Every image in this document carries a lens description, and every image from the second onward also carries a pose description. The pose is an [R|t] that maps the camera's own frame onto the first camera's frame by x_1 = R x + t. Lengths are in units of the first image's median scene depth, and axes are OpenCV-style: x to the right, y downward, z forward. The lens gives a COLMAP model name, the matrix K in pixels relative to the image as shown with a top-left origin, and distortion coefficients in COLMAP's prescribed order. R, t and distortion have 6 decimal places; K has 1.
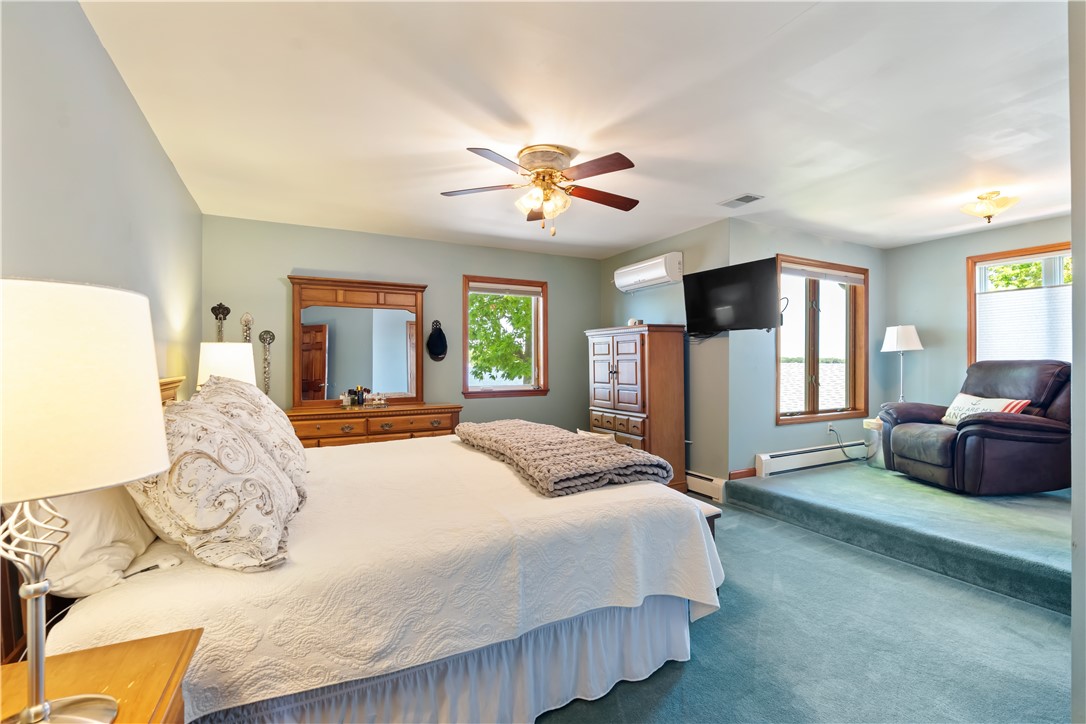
lens RADIAL K [[483.1, 0, 526.1], [0, 483.1, 358.7], [0, 0, 1]] dist [-0.004168, 0.003000]
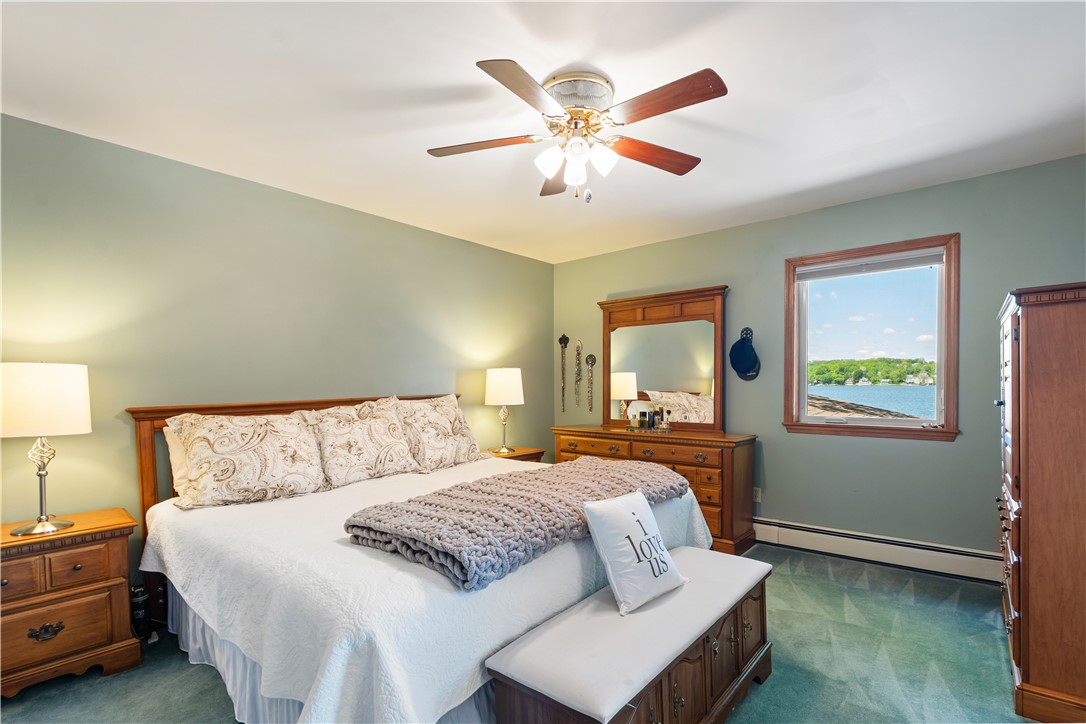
lens RADIAL K [[483.1, 0, 539.4], [0, 483.1, 396.7], [0, 0, 1]] dist [-0.004168, 0.003000]
pose [[0.397636, 0.025924, -0.917177, 0.442072], [0.014089, 0.999310, 0.034354, -0.000602], [0.917435, -0.026582, 0.396997, 0.434507]]
